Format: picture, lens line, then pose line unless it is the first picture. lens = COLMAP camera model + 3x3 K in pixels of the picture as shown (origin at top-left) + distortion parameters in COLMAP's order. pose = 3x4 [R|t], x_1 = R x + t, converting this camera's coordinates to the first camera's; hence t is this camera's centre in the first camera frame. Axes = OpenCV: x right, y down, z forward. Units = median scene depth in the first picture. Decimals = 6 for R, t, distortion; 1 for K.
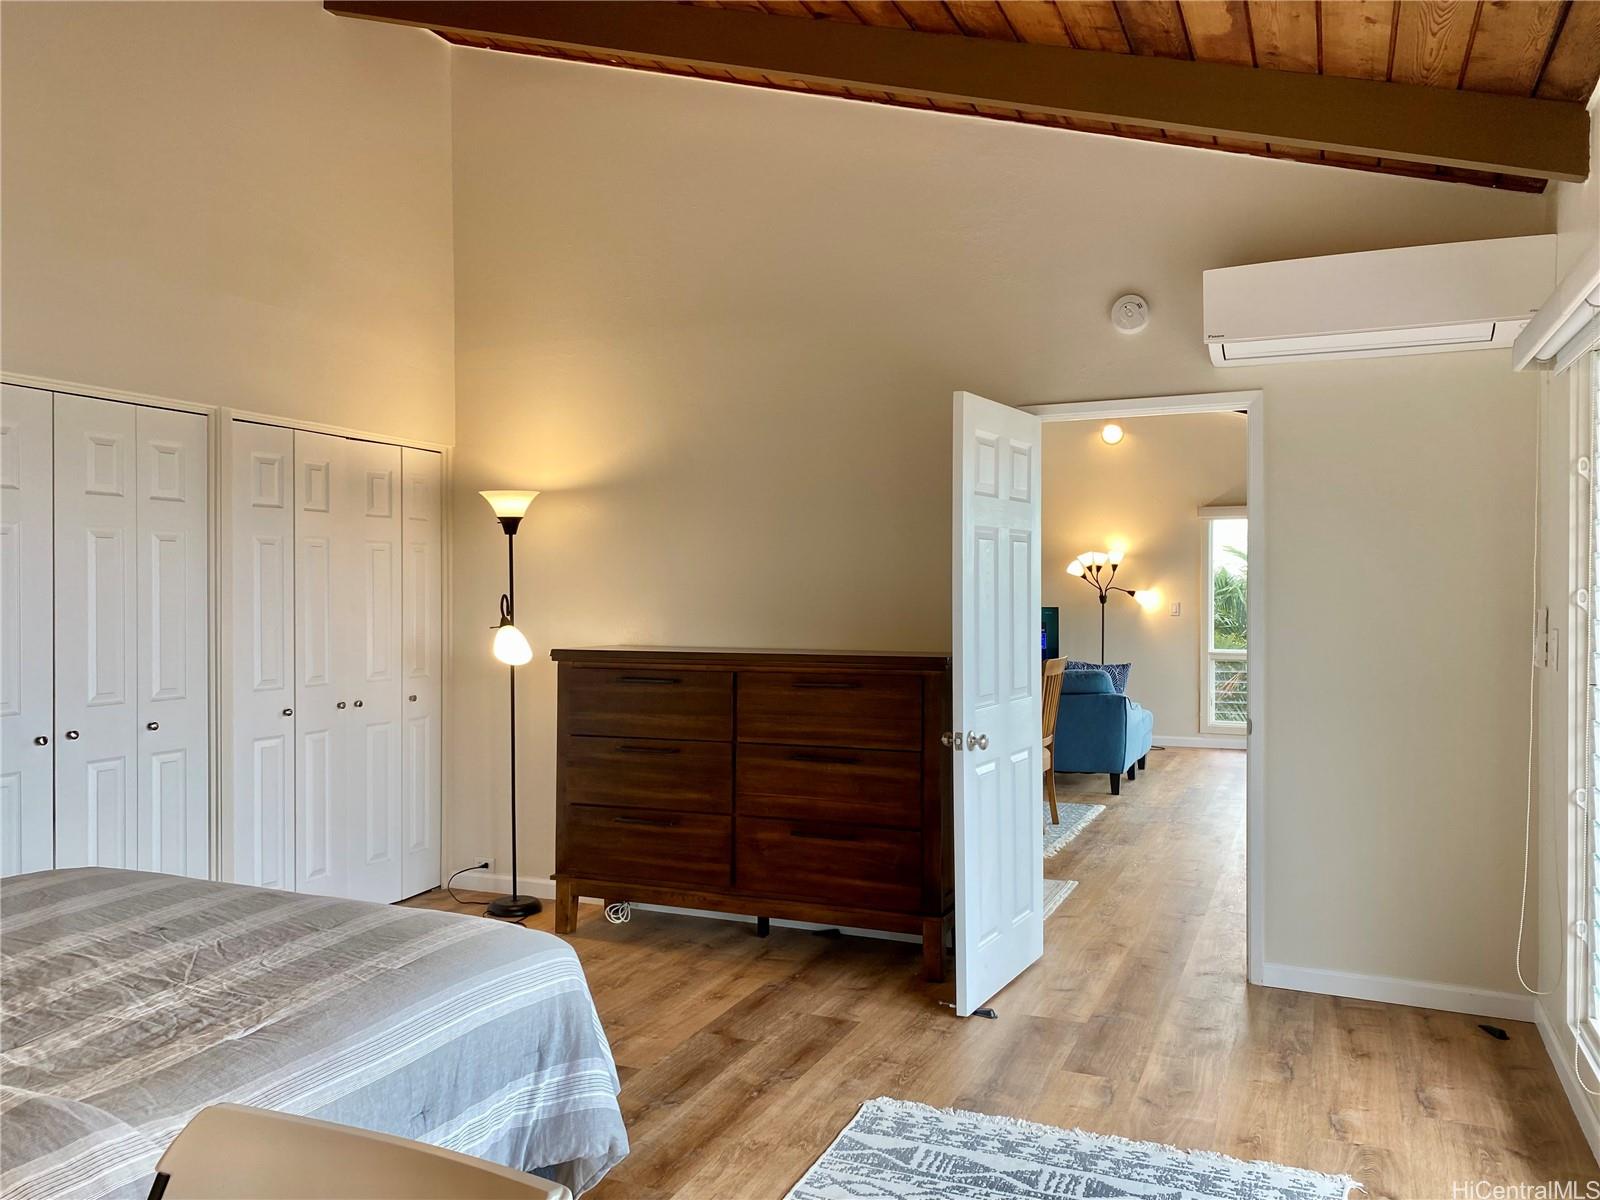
lens RADIAL K [[1228.7, 0, 800.0], [0, 1228.7, 600.0], [0, 0, 1]] dist [-0.000587, -0.000411]
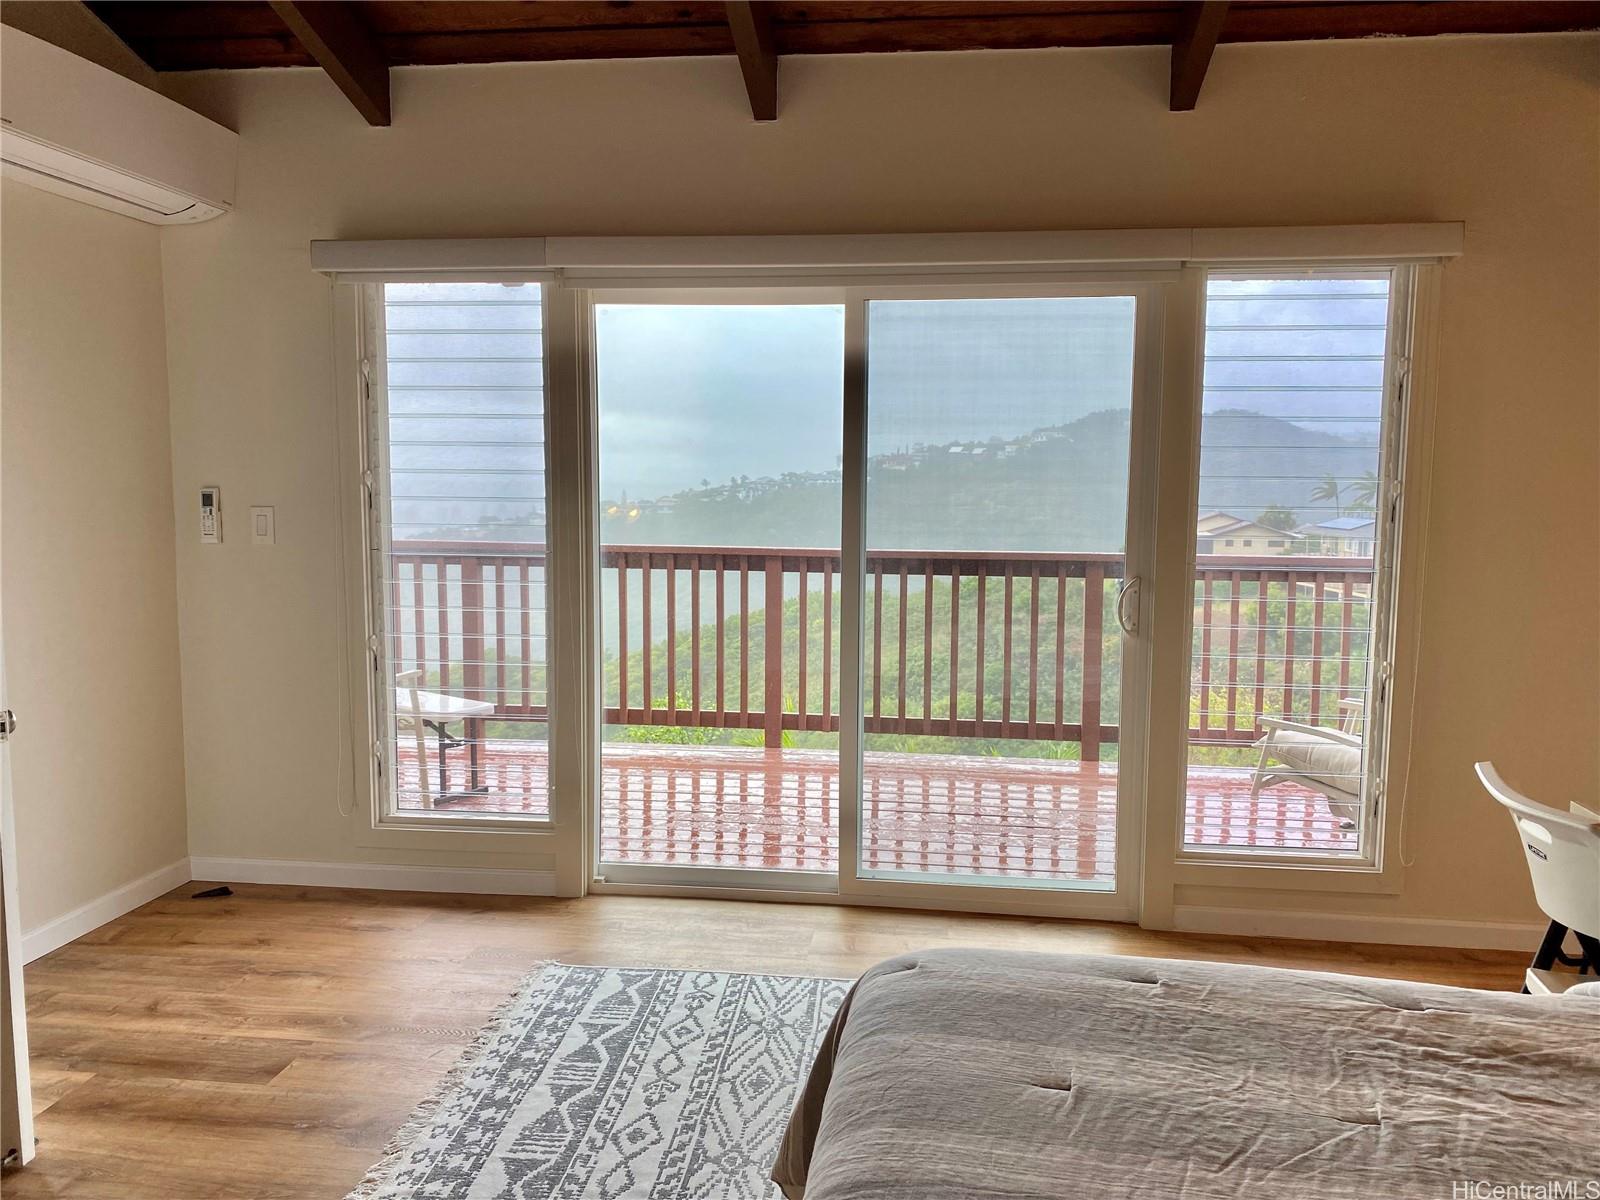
lens RADIAL K [[1228.7, 0, 800.0], [0, 1228.7, 600.0], [0, 0, 1]] dist [-0.000587, -0.000411]
pose [[-0.287555, -0.102516, 0.952262, -0.703838], [0.001303, 0.994212, 0.107426, -0.011941], [-0.957763, 0.032131, -0.285757, 1.034775]]
